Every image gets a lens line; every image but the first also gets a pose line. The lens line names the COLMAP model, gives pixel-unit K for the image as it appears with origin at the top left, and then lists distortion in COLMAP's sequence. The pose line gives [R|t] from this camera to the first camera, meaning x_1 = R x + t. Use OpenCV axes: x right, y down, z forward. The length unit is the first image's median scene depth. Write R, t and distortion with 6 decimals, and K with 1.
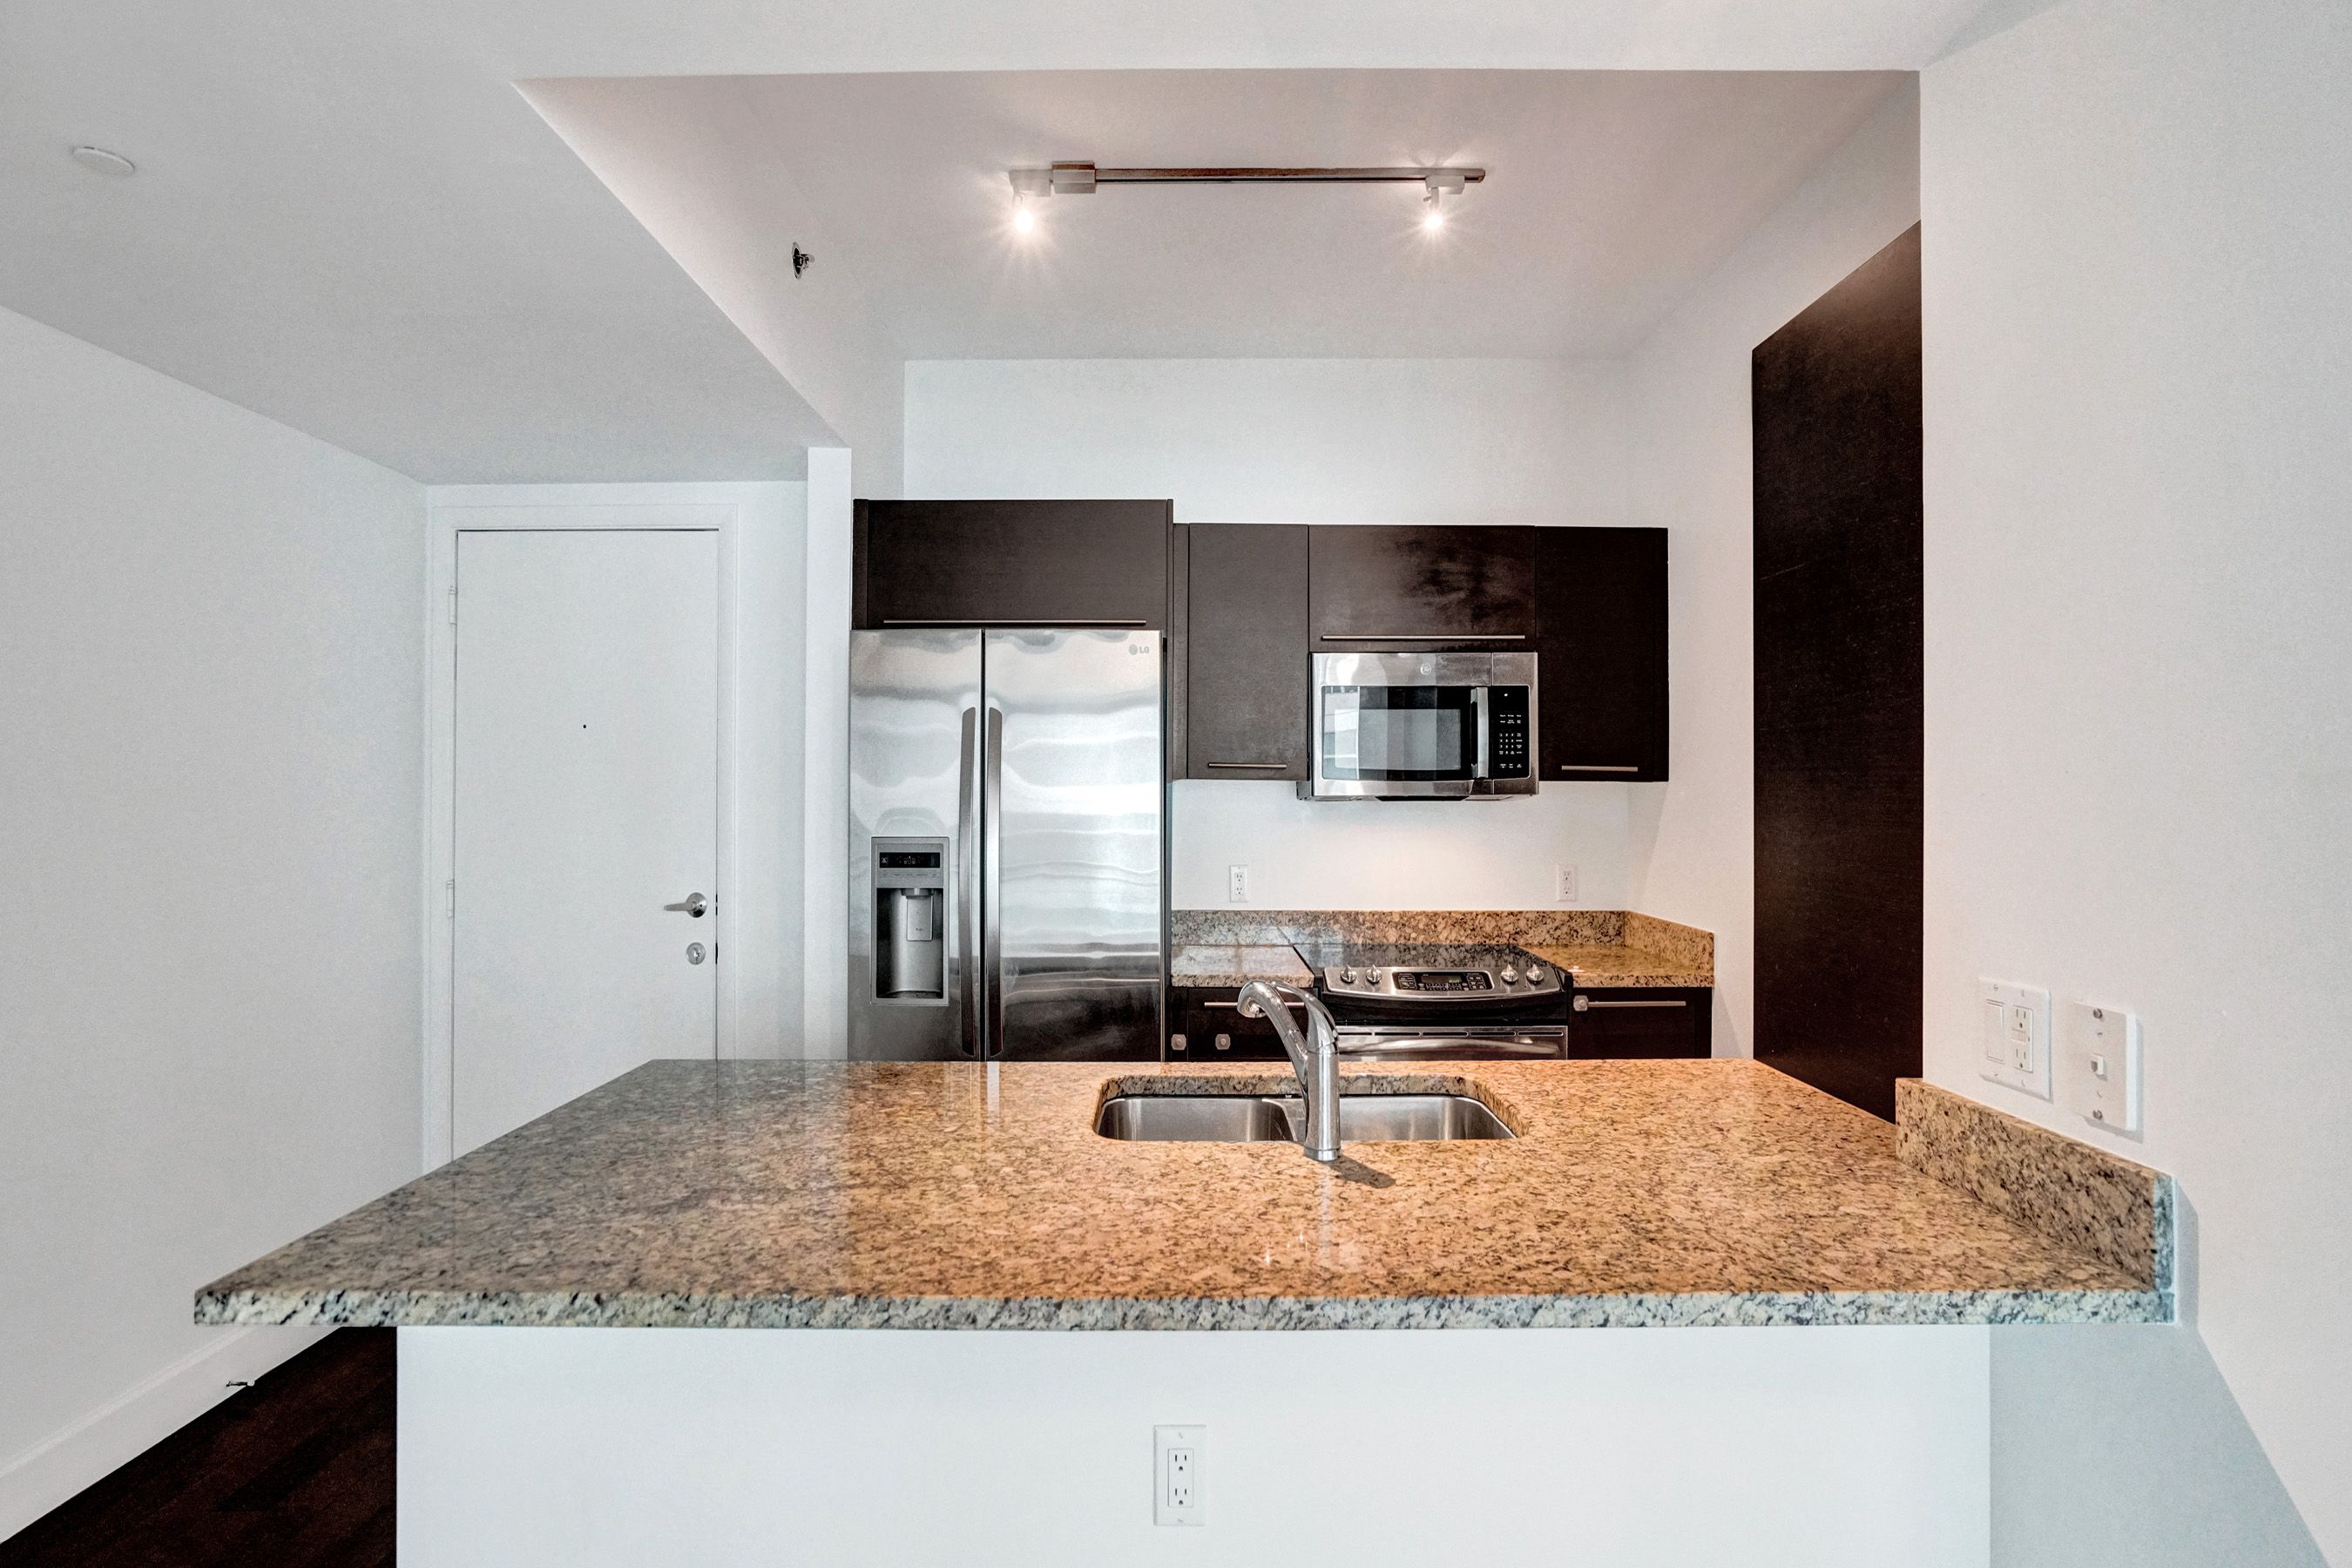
lens RADIAL K [[1088.8, 0, 1167.1], [0, 1088.8, 798.2], [0, 0, 1]] dist [-0.034241, 0.014587]
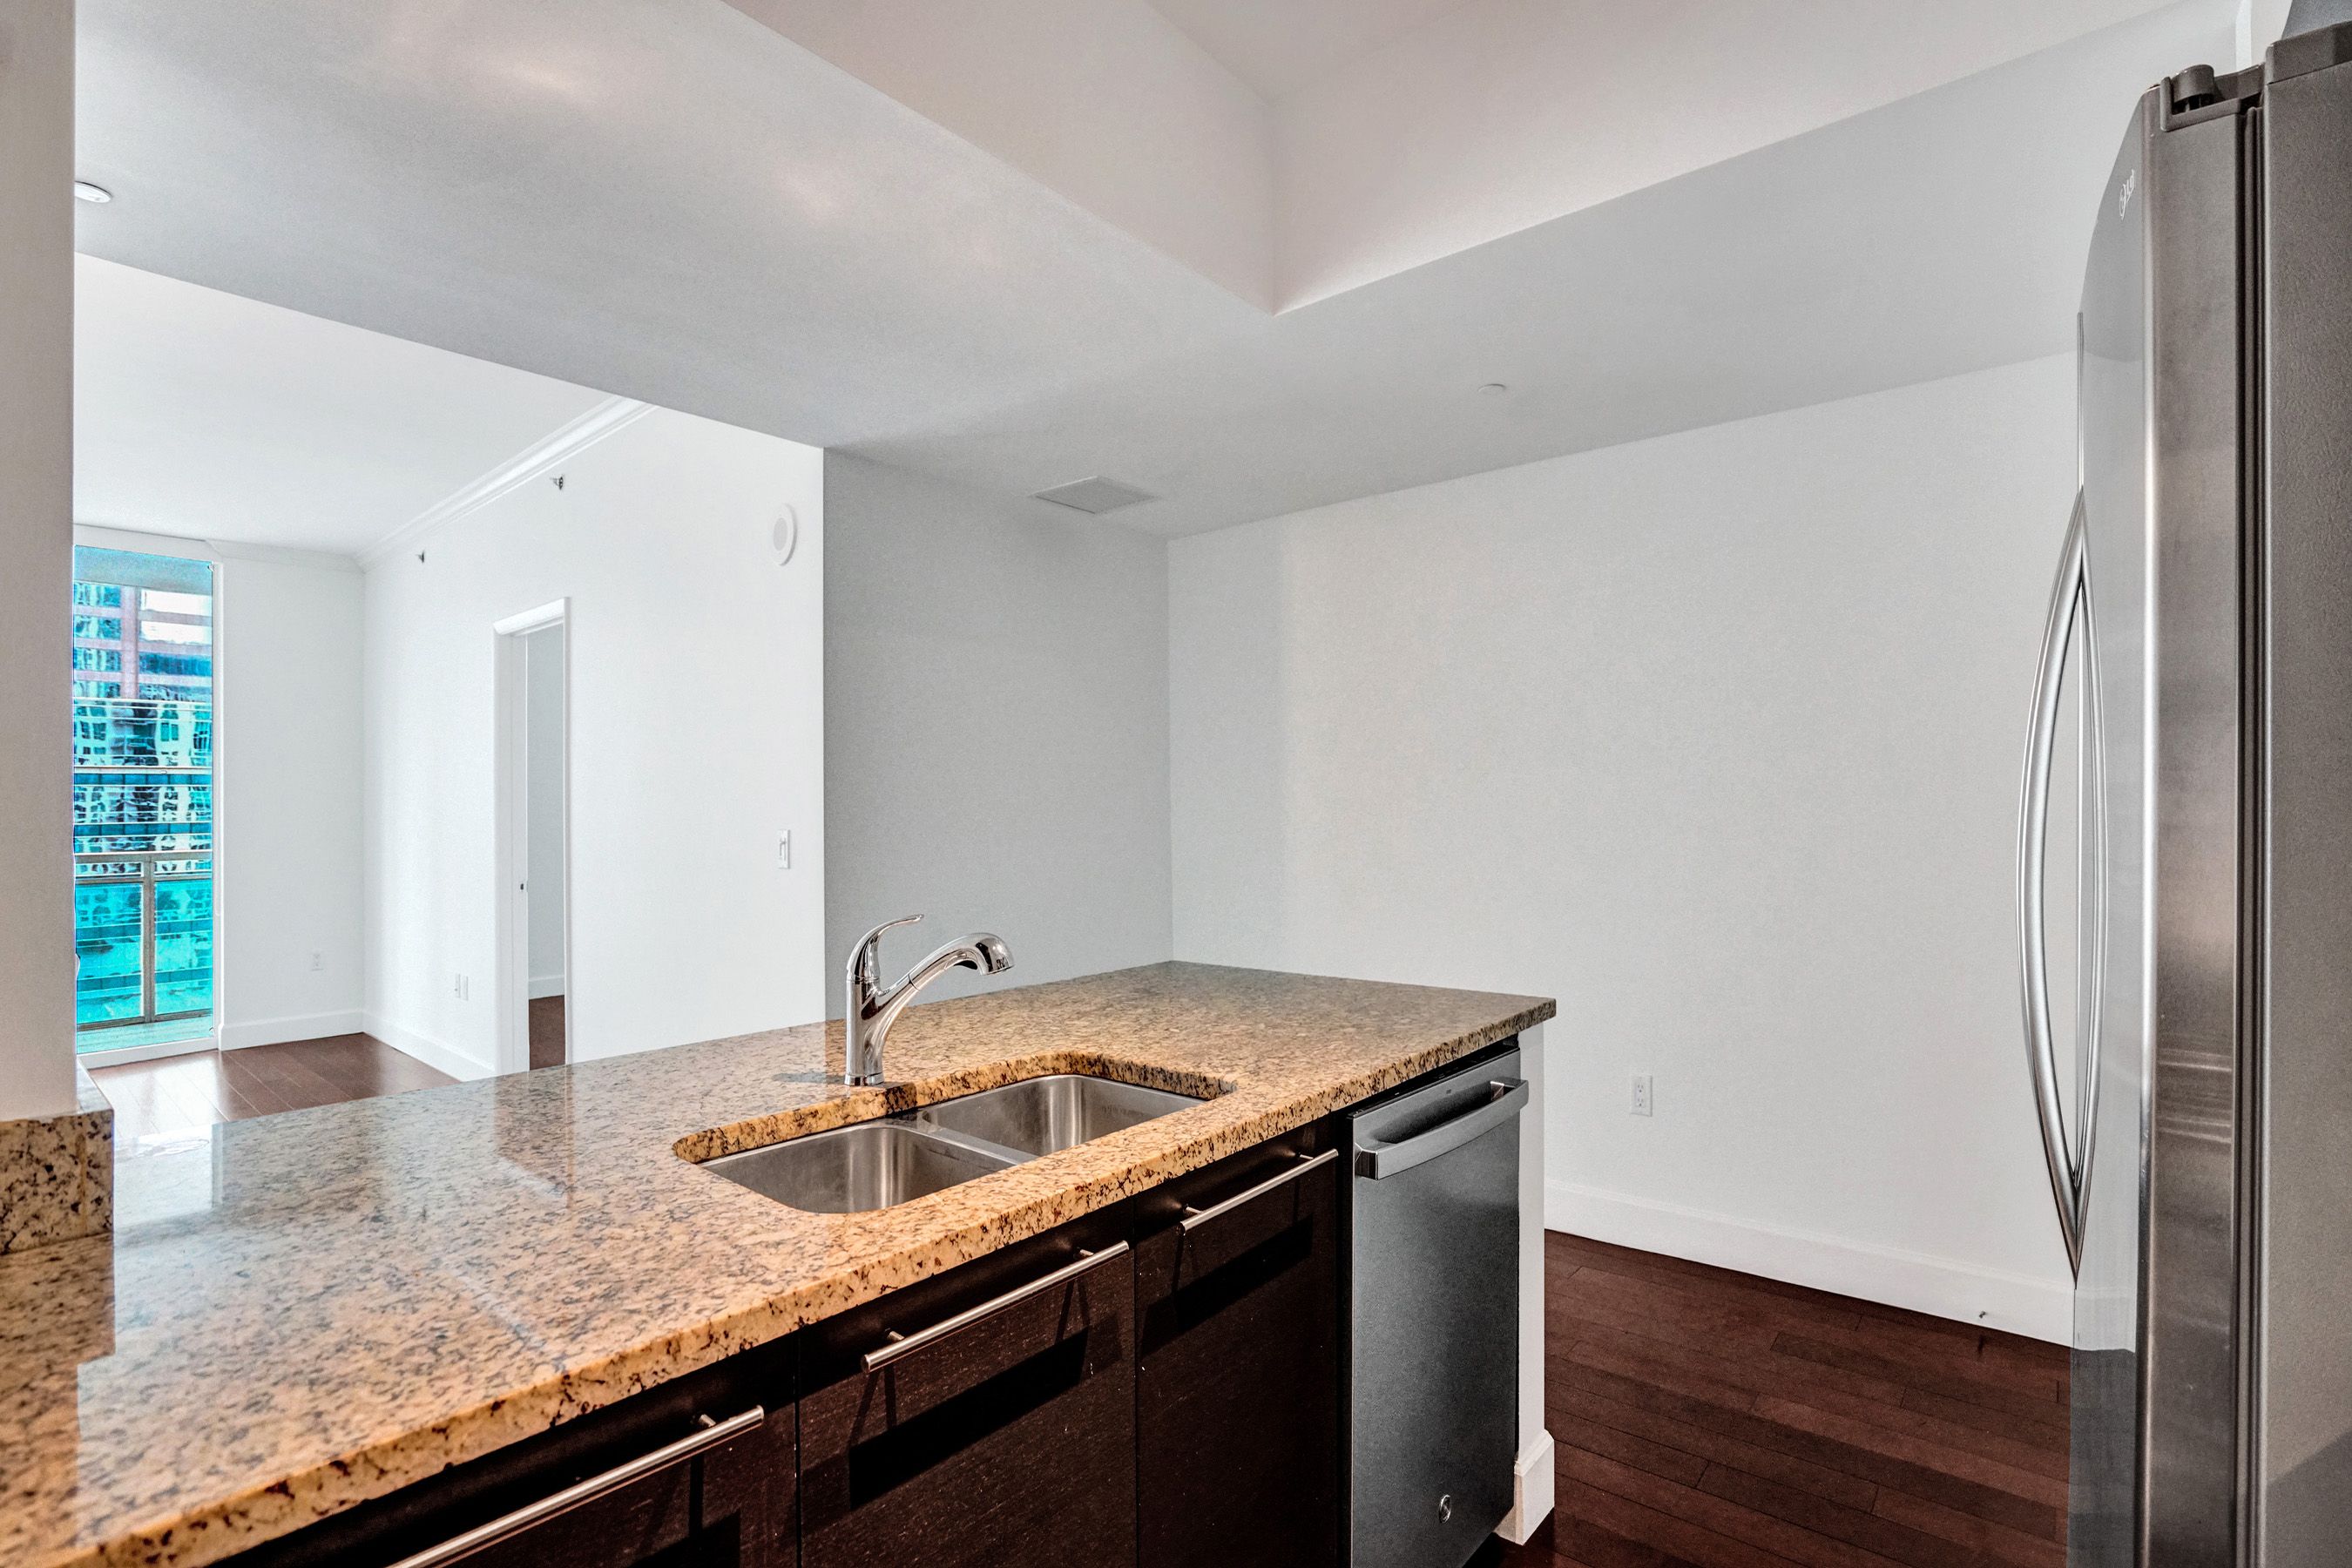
lens RADIAL K [[1088.8, 0, 1145.7], [0, 1088.8, 798.3], [0, 0, 1]] dist [-0.034241, 0.014587]
pose [[-0.654136, 0.003195, -0.756370, 0.529621], [0.014728, 0.999855, -0.008514, 0.056038], [0.756233, -0.016709, -0.654089, 1.342720]]
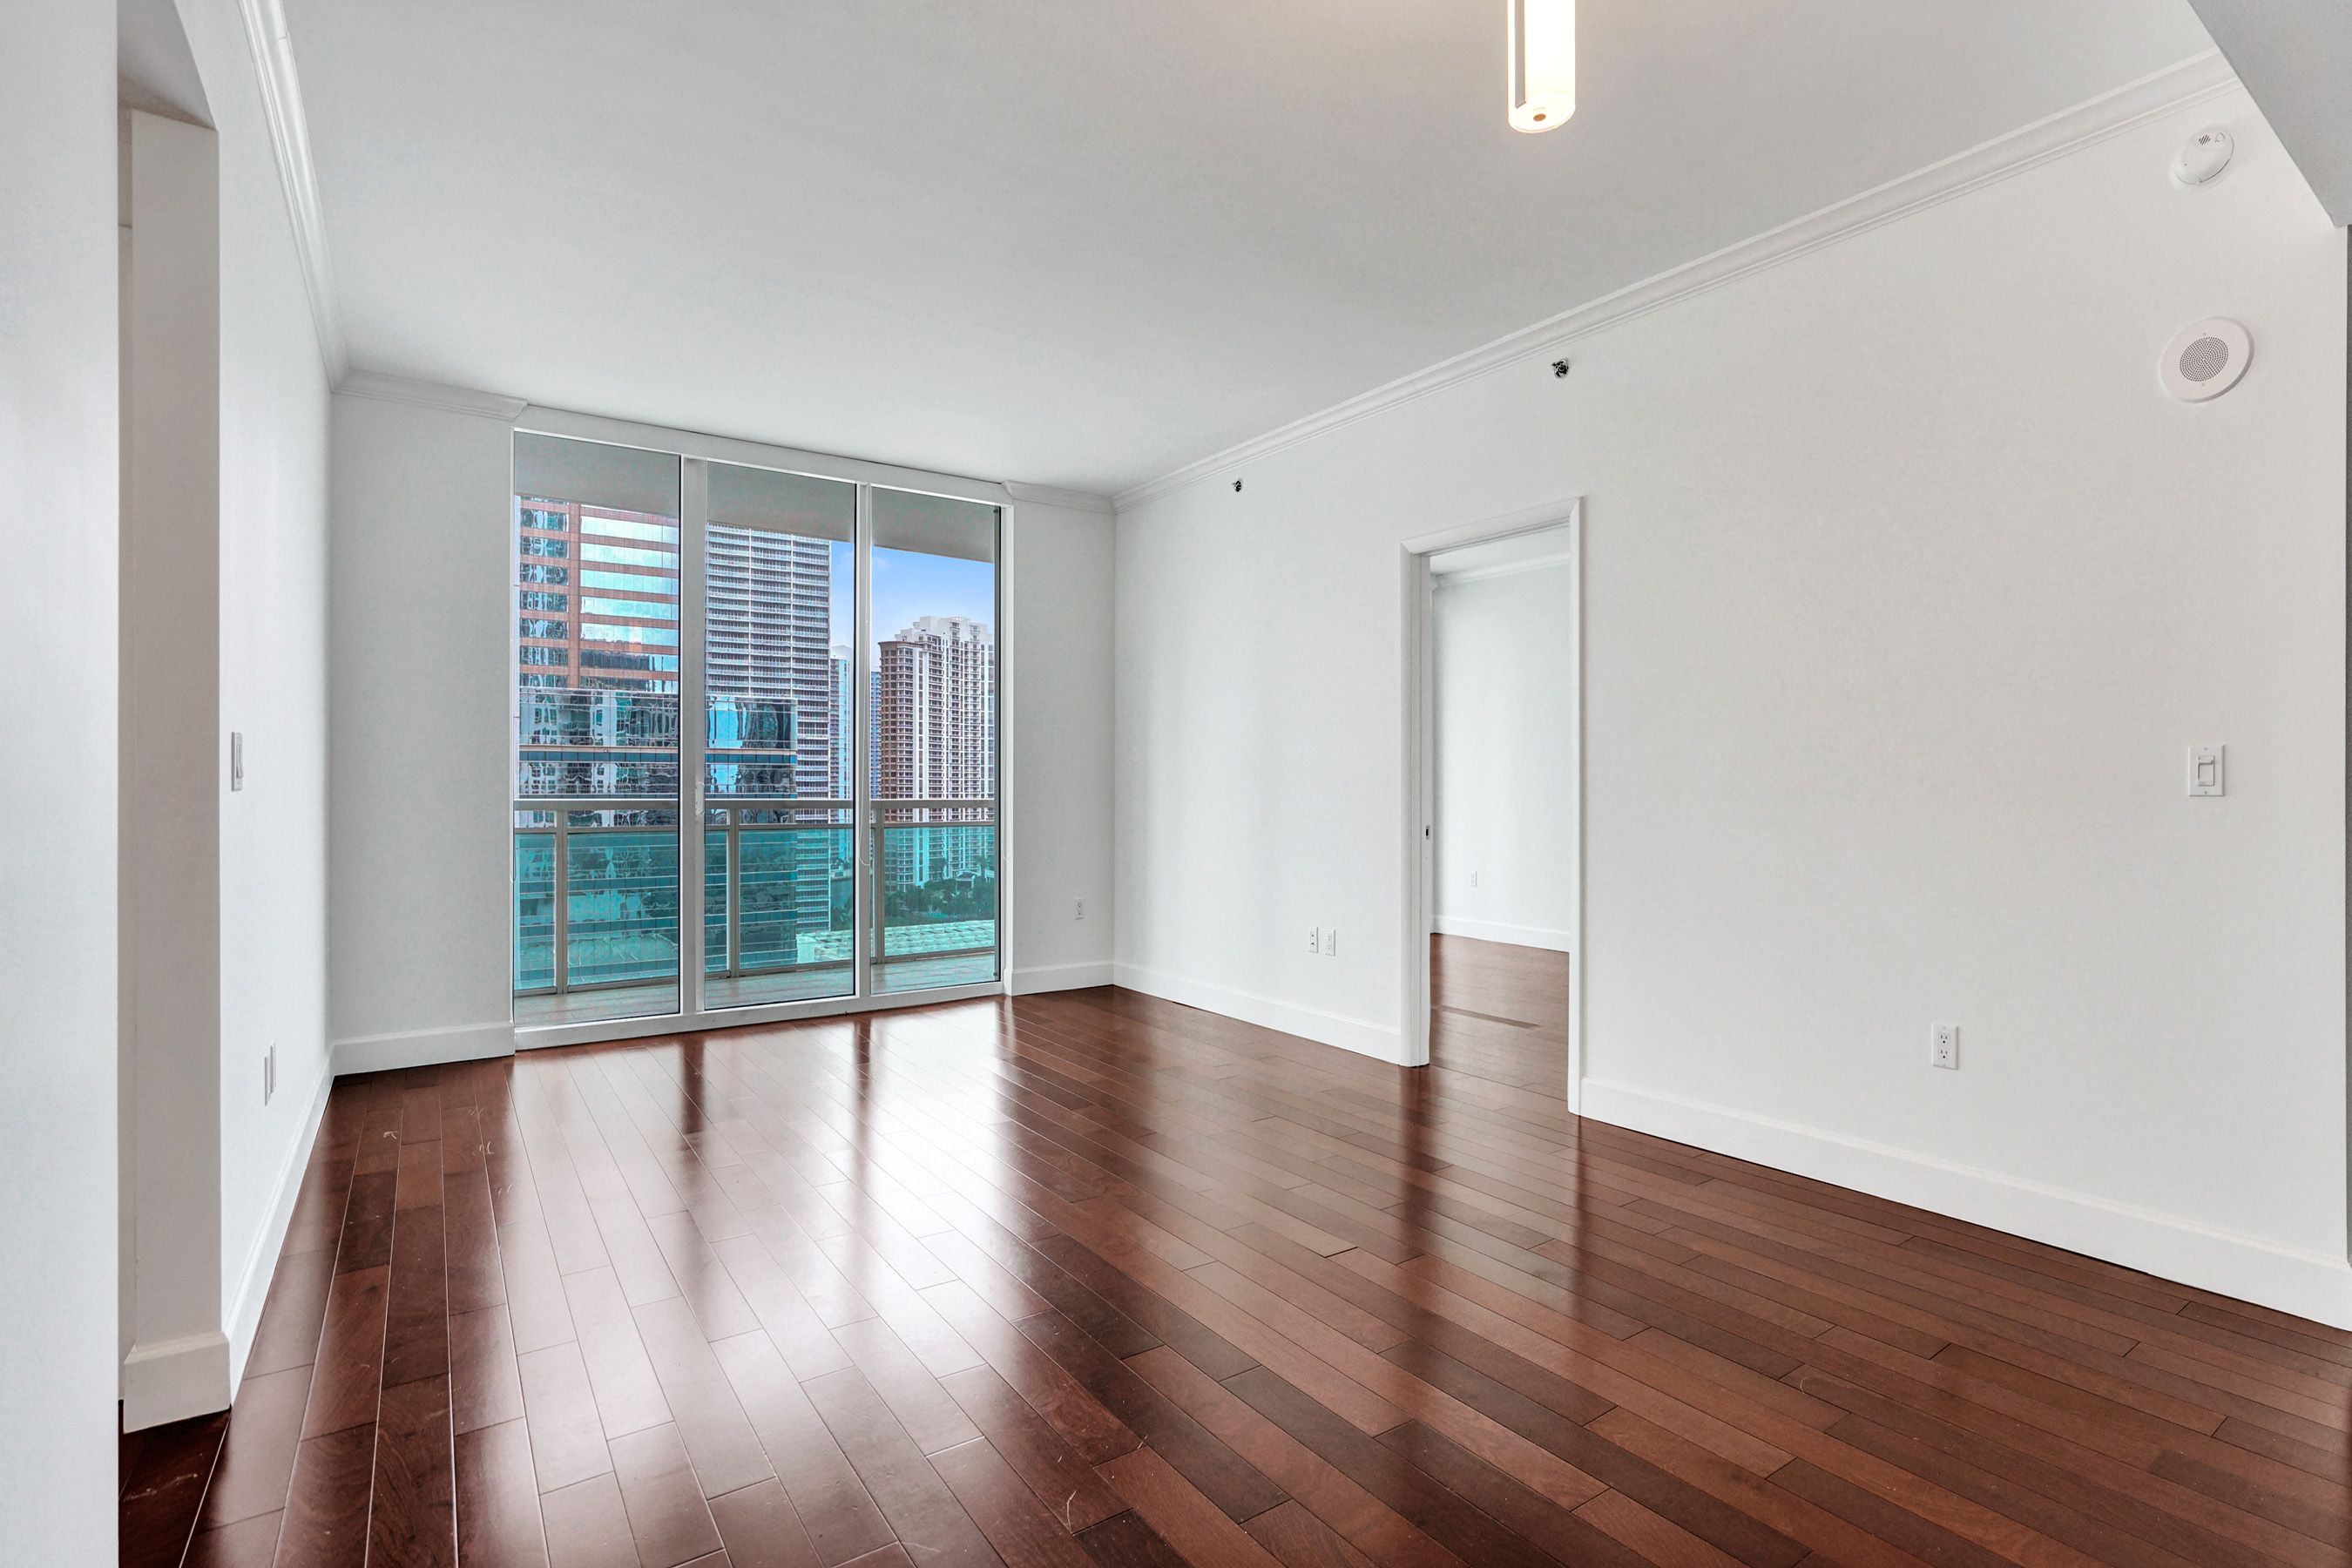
lens RADIAL K [[1088.8, 0, 1190.7], [0, 1088.8, 787.3], [0, 0, 1]] dist [-0.034241, 0.014587]
pose [[-0.818953, -0.003351, -0.573851, 1.290073], [-0.000992, 0.999990, -0.004424, 0.133784], [0.573860, -0.003053, -0.818948, 0.200060]]
